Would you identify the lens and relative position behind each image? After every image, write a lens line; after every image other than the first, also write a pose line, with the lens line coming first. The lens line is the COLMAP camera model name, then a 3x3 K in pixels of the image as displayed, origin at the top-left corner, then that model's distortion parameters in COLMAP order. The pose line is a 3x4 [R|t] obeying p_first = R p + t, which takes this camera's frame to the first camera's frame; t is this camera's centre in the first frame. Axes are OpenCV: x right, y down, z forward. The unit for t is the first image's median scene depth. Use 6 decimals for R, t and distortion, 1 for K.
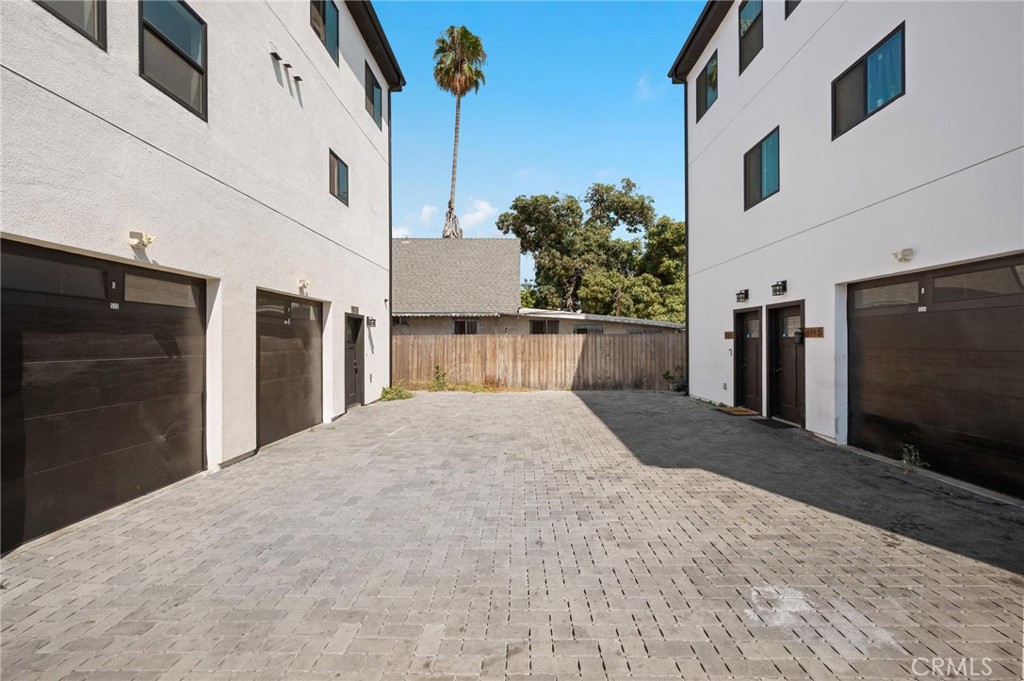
lens RADIAL K [[431.1, 0, 512.0], [0, 431.1, 340.5], [0, 0, 1]] dist [-0.000300, -0.000312]
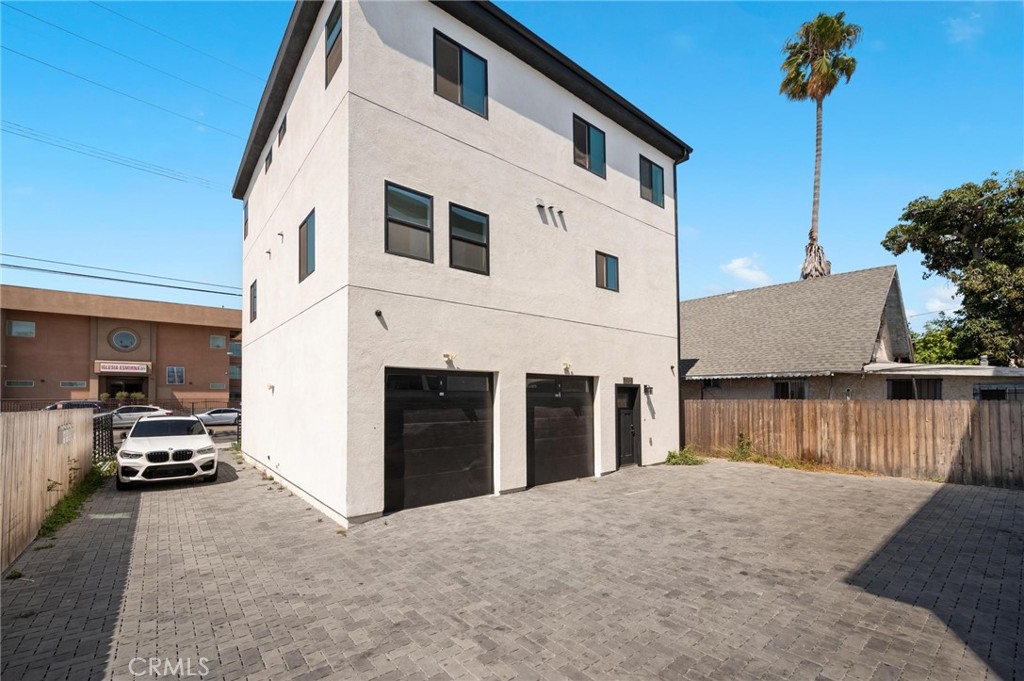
lens RADIAL K [[429.2, 0, 473.6], [0, 429.2, 384.9], [0, 0, 1]] dist [-0.000750, -0.000106]
pose [[0.616155, -0.024483, -0.787244, 0.278211], [0.004628, 0.999612, -0.027466, -0.030518], [0.787611, 0.013280, 0.616029, -0.014098]]
